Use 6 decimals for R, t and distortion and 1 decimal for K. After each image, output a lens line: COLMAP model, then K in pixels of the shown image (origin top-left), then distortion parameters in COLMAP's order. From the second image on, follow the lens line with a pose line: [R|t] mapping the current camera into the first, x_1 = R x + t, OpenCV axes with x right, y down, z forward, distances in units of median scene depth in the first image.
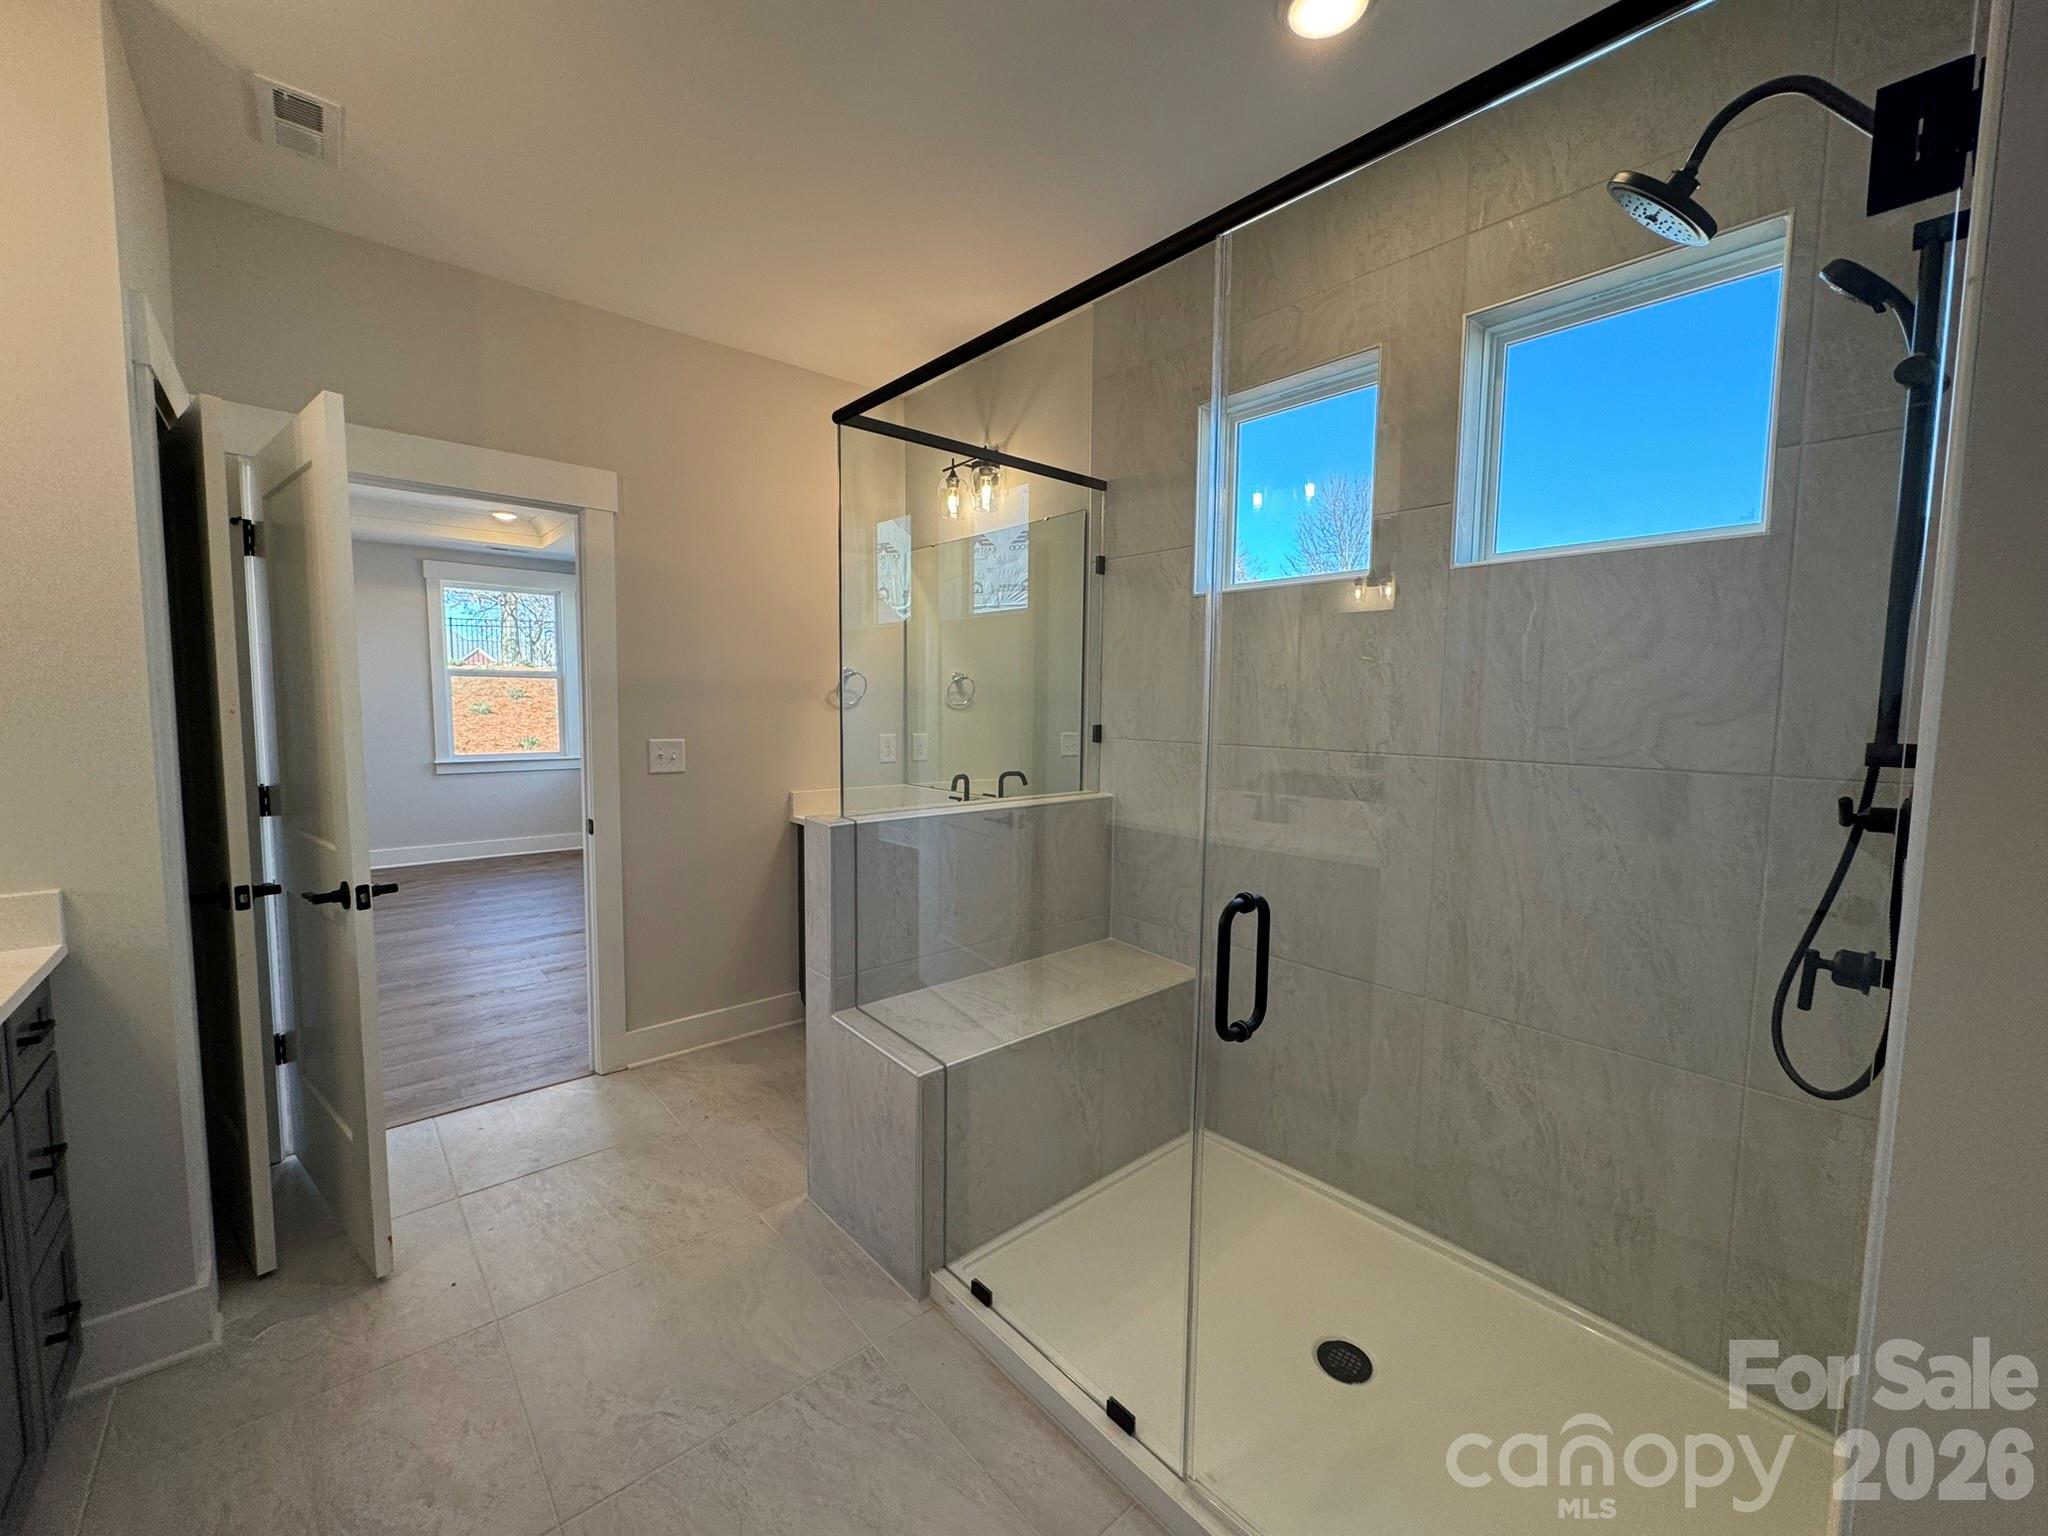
lens RADIAL K [[815.0, 0, 1041.1], [0, 815.0, 762.2], [0, 0, 1]] dist [-0.000883, -0.000020]
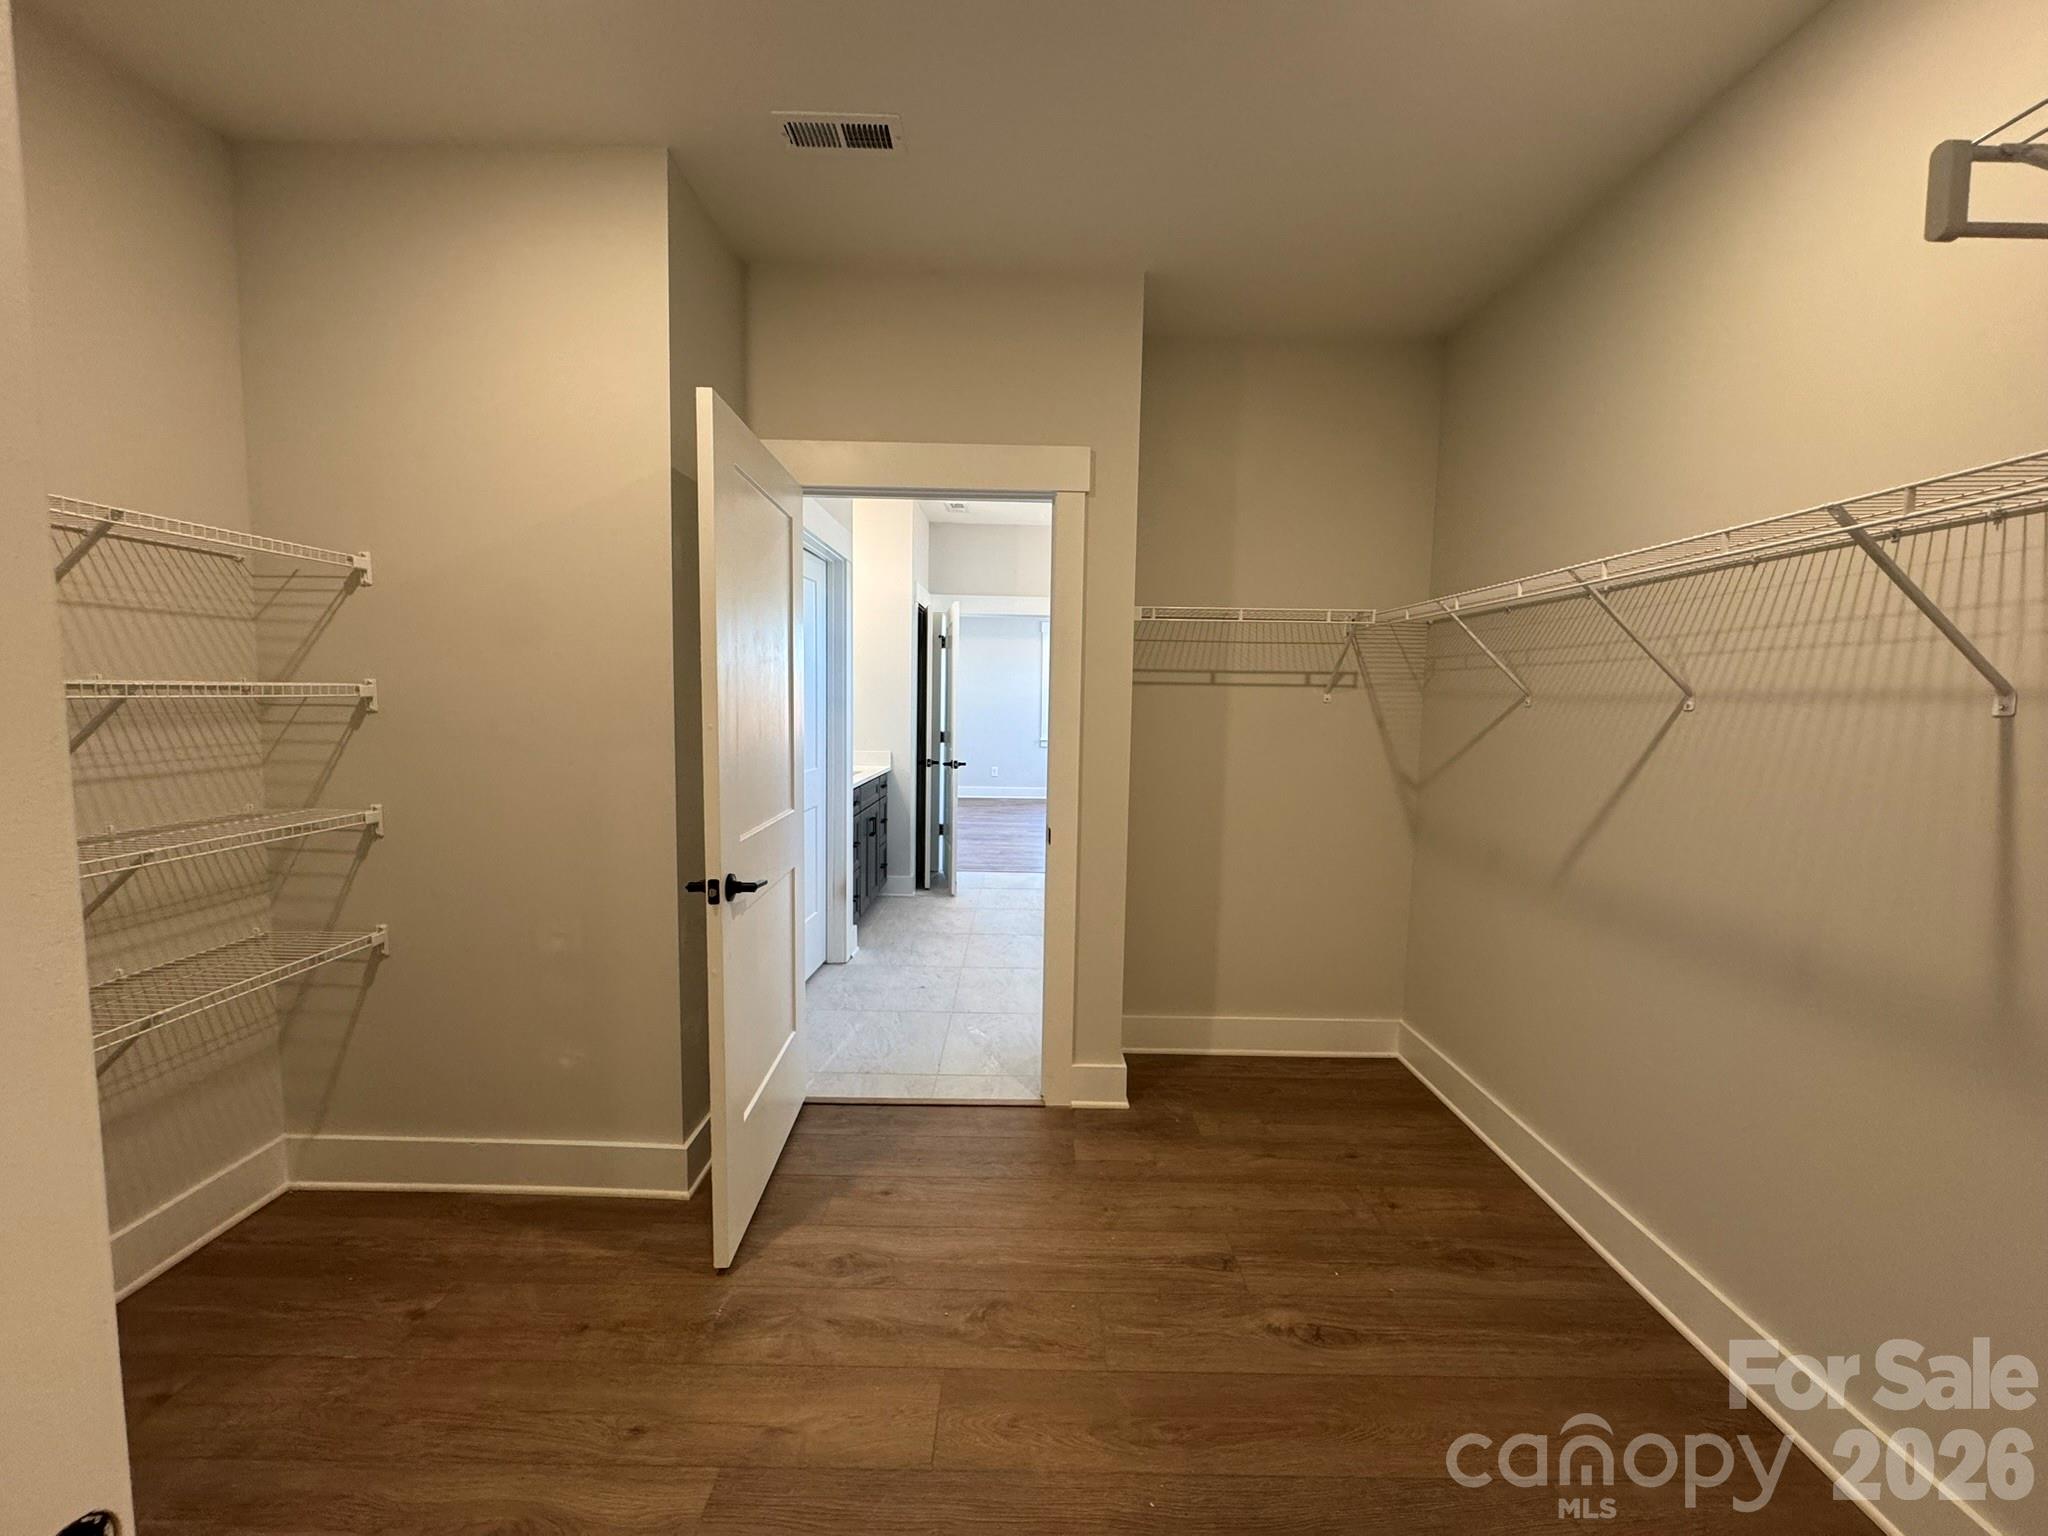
lens RADIAL K [[815.0, 0, 1022.5], [0, 815.0, 763.0], [0, 0, 1]] dist [-0.000883, -0.000020]
pose [[0.743441, 0.052701, -0.666722, 1.076017], [-0.060211, 0.998116, 0.011757, 0.093070], [0.666086, 0.031404, 0.745213, -0.850314]]
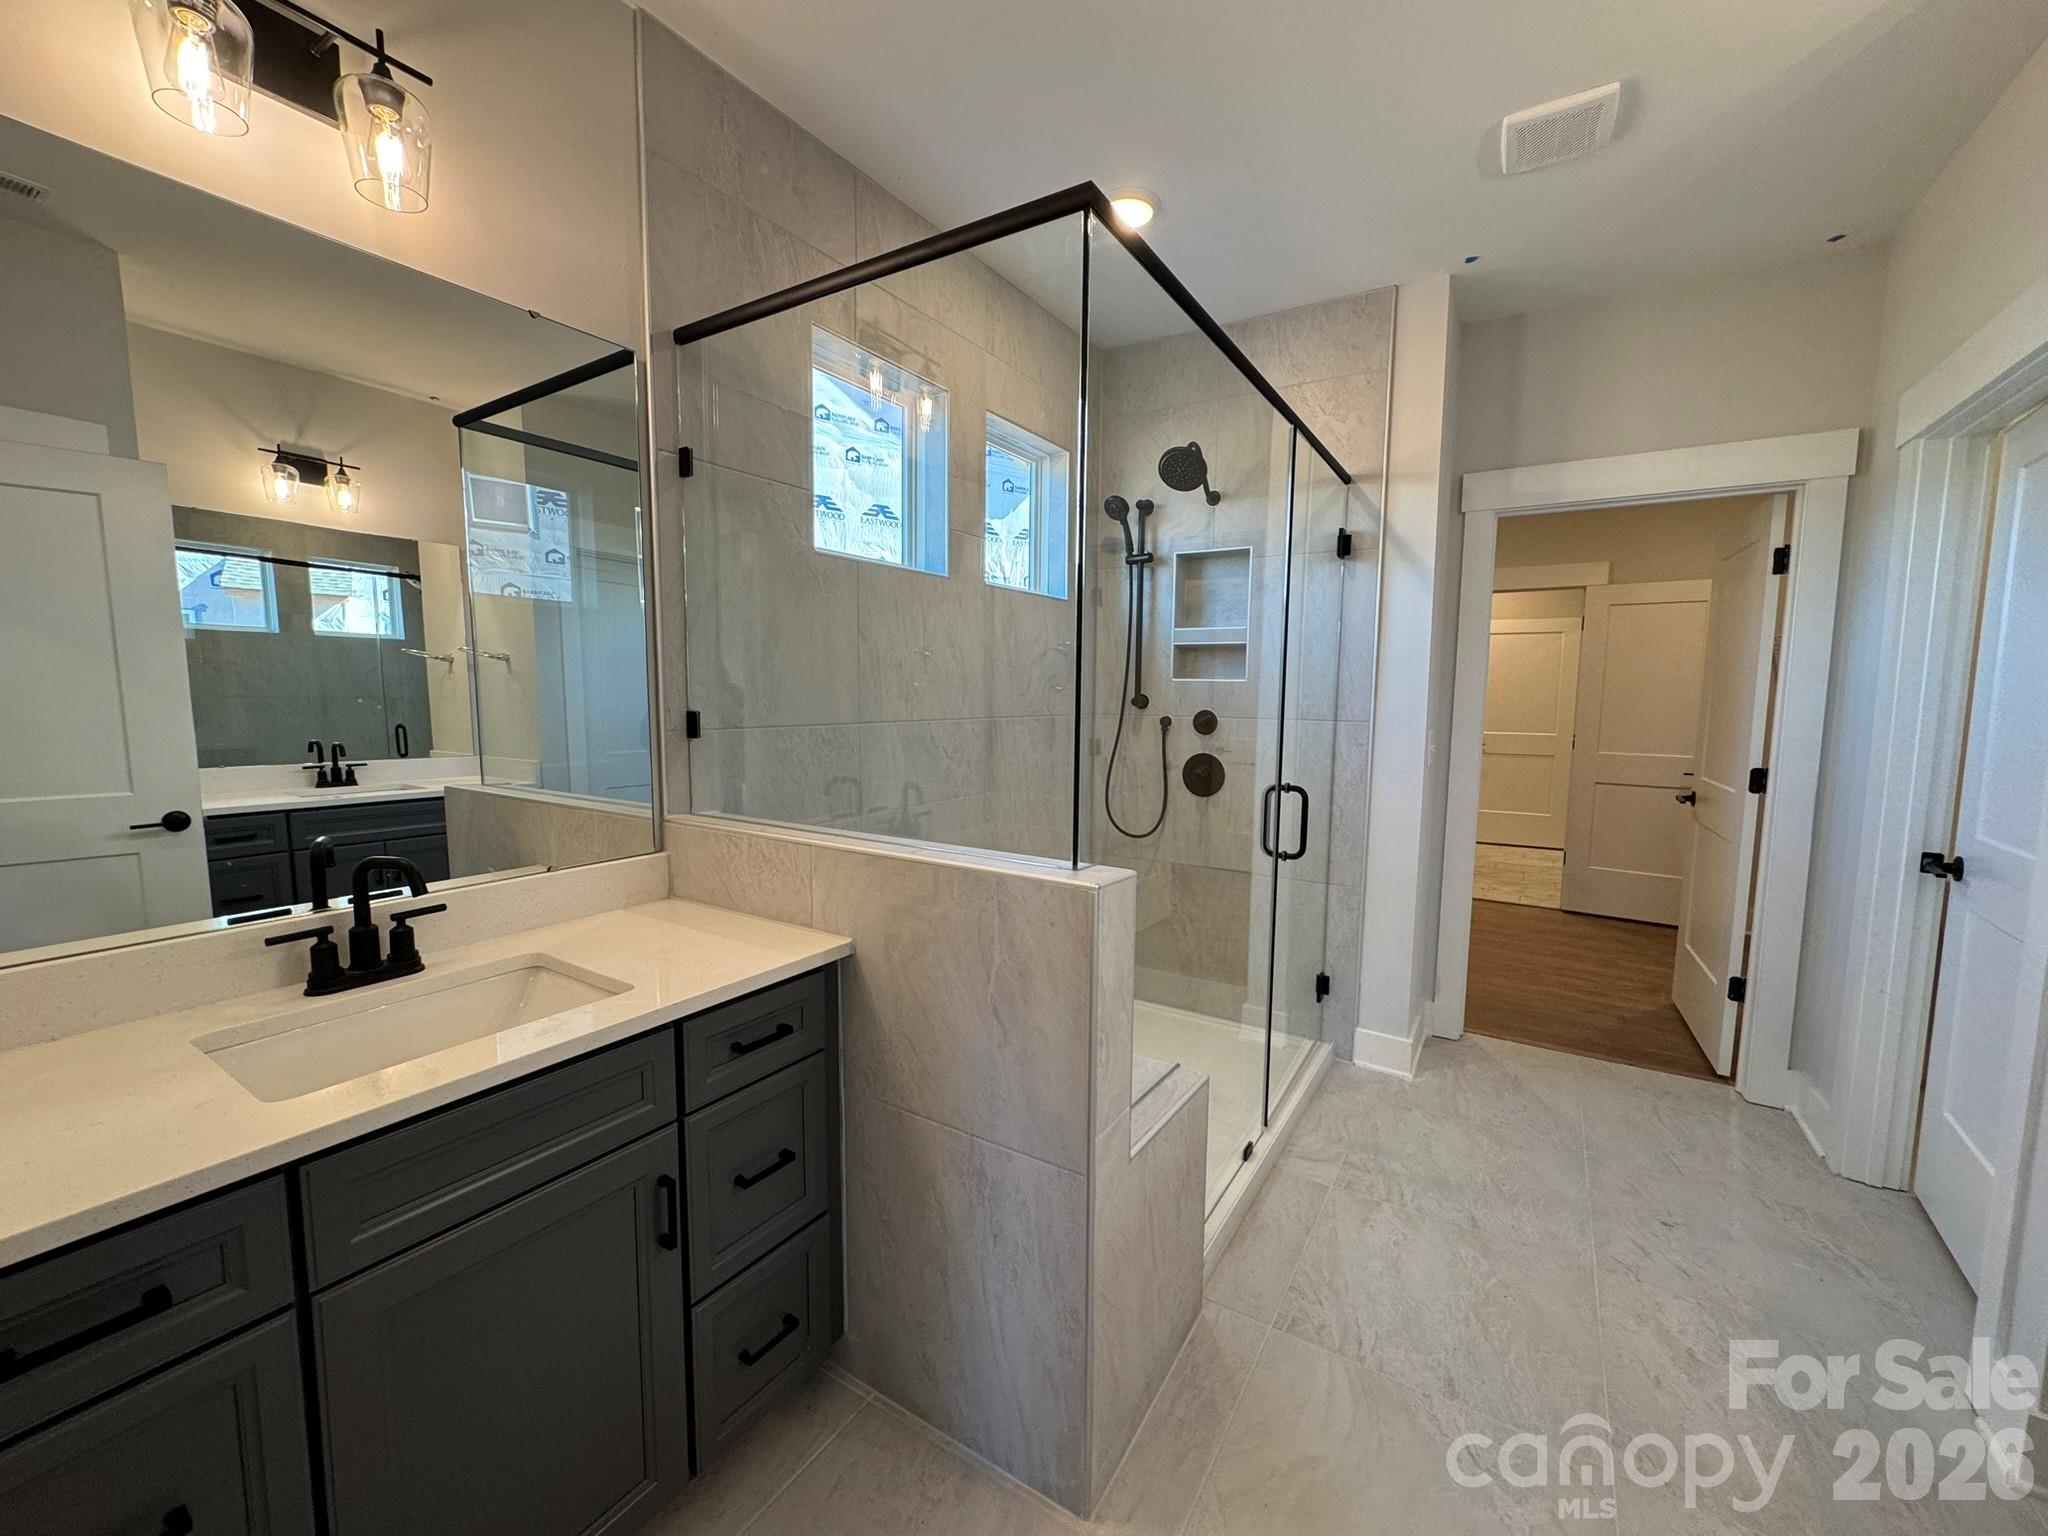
lens RADIAL K [[815.0, 0, 1015.5], [0, 815.0, 766.2], [0, 0, 1]] dist [-0.000883, -0.000020]
pose [[-0.262448, -0.100827, 0.959664, -0.753412], [0.063223, 0.990592, 0.121367, -0.077814], [-0.962873, 0.092525, -0.253604, 1.110227]]
